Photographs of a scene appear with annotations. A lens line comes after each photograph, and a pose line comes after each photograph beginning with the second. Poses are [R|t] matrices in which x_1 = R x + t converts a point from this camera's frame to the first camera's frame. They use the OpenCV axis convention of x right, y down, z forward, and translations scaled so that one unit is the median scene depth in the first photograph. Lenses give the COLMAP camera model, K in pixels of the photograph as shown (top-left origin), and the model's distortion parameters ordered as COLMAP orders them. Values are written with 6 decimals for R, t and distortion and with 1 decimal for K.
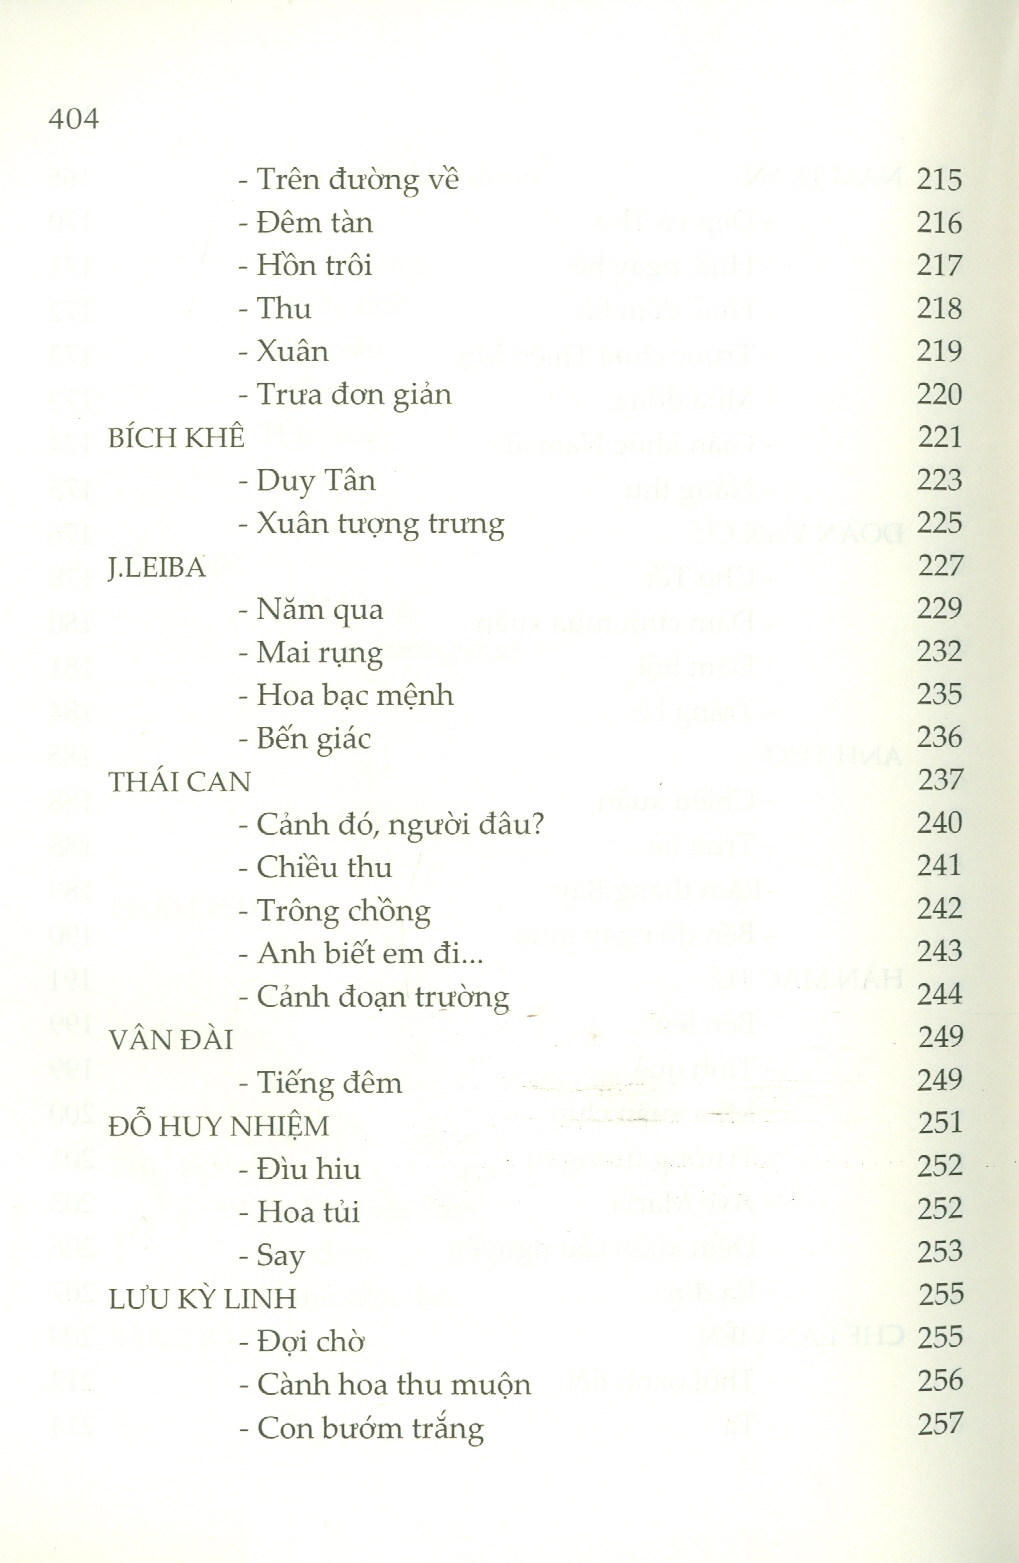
lens RADIAL K [[631.9, 0, 536.1], [0, 631.9, 781.5], [0, 0, 1]] dist [-0.000772, -0.000201]
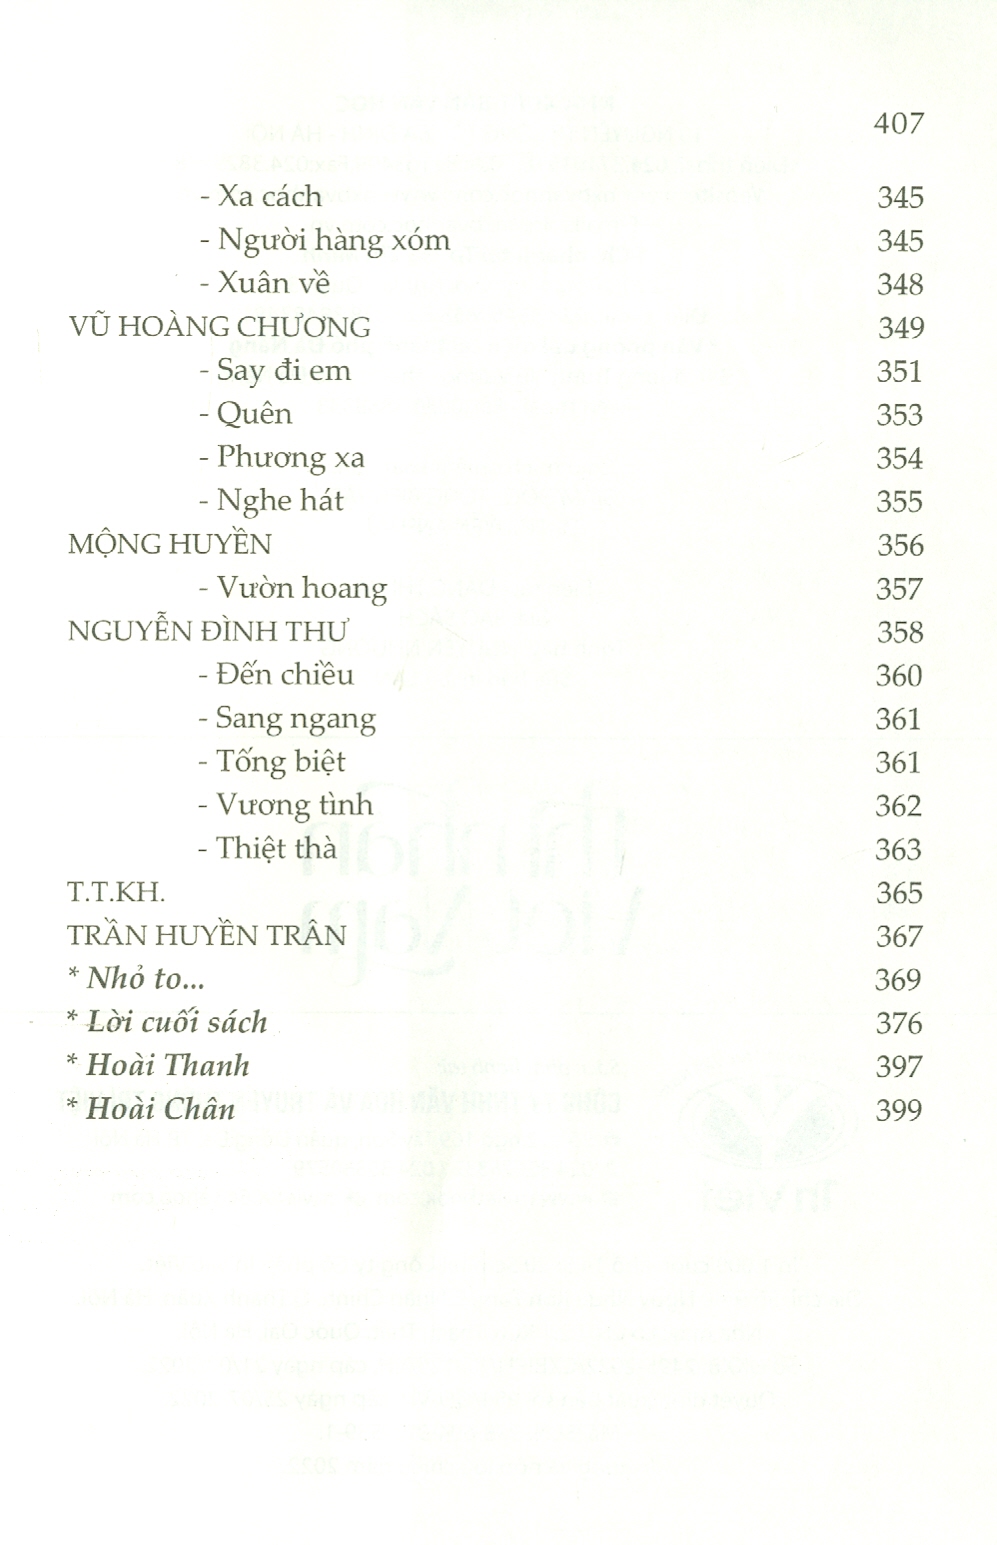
lens RADIAL K [[621.5, 0, 498.5], [0, 621.5, 772.5], [0, 0, 1]] dist [0.001273, 0.000201]
pose [[0.999961, -0.008005, -0.003778, 0.002695], [0.008069, 0.999820, 0.017183, 1.104031], [0.003640, -0.017212, 0.999845, 0.001833]]
